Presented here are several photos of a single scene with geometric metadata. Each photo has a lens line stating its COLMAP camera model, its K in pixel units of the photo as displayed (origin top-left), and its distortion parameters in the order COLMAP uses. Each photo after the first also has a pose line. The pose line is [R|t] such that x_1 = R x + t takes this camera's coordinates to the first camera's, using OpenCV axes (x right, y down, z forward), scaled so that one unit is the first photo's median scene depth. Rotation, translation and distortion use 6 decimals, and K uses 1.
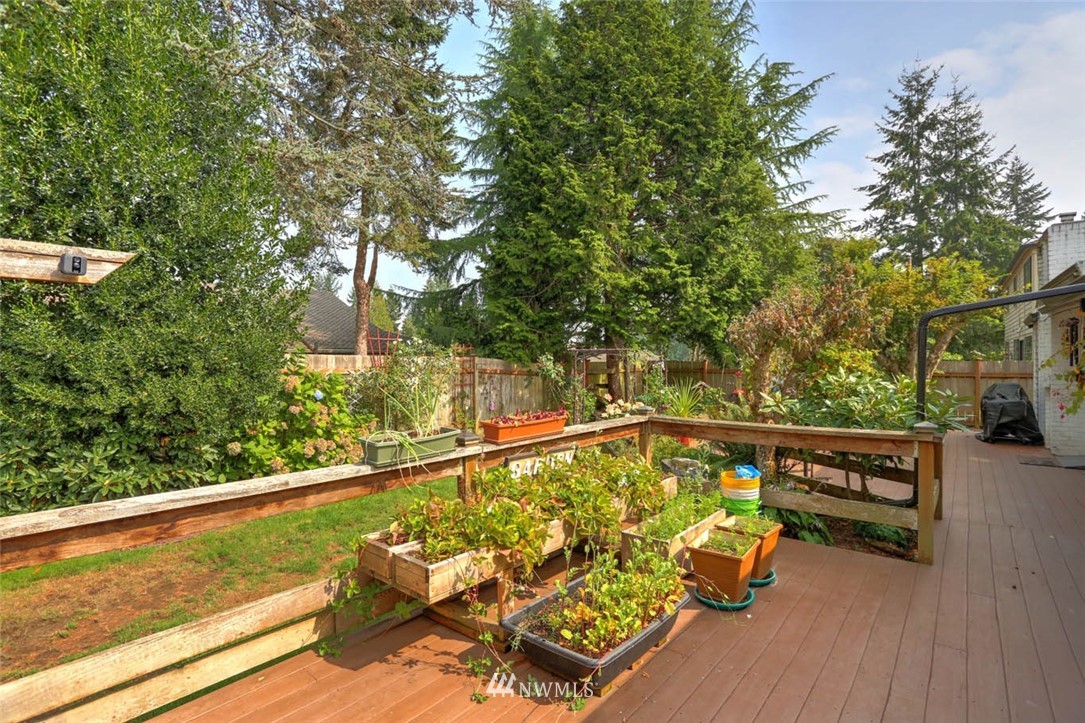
lens RADIAL K [[520.1, 0, 542.5], [0, 520.1, 361.5], [0, 0, 1]] dist [-0.072161, 0.028189]
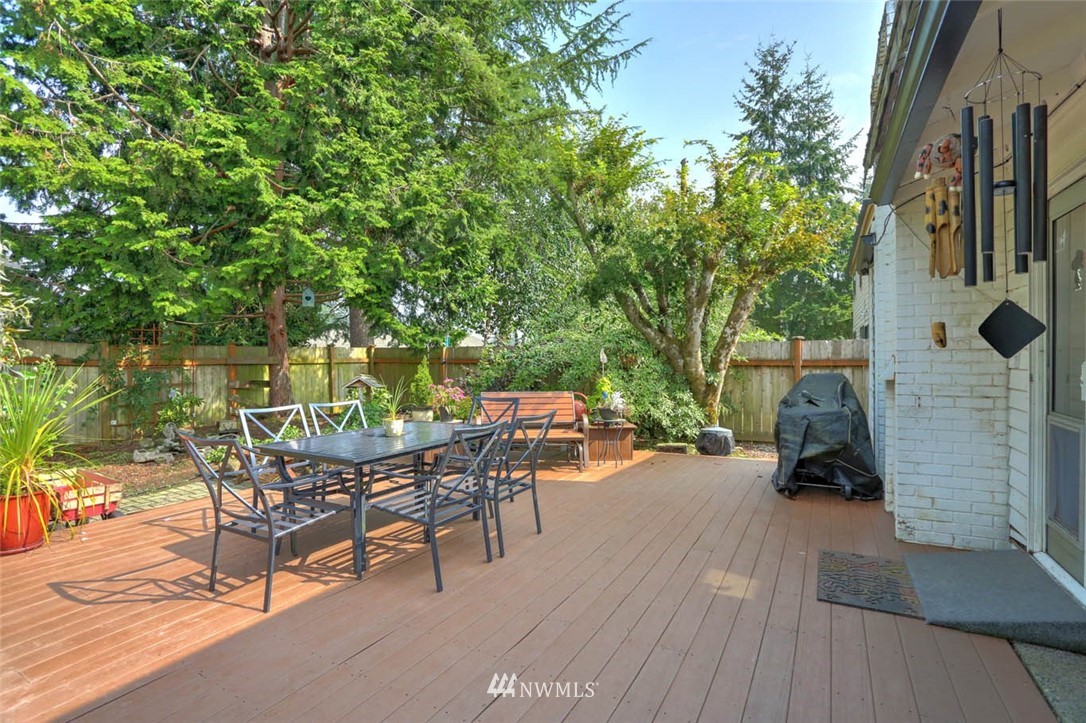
lens RADIAL K [[517.6, 0, 543.0], [0, 517.6, 361.5], [0, 0, 1]] dist [-0.092347, 0.042867]
pose [[0.983391, 0.004488, 0.181443, 0.164991], [-0.005175, 0.999981, 0.003316, 0.009228], [-0.181424, -0.004200, 0.983396, 0.161454]]
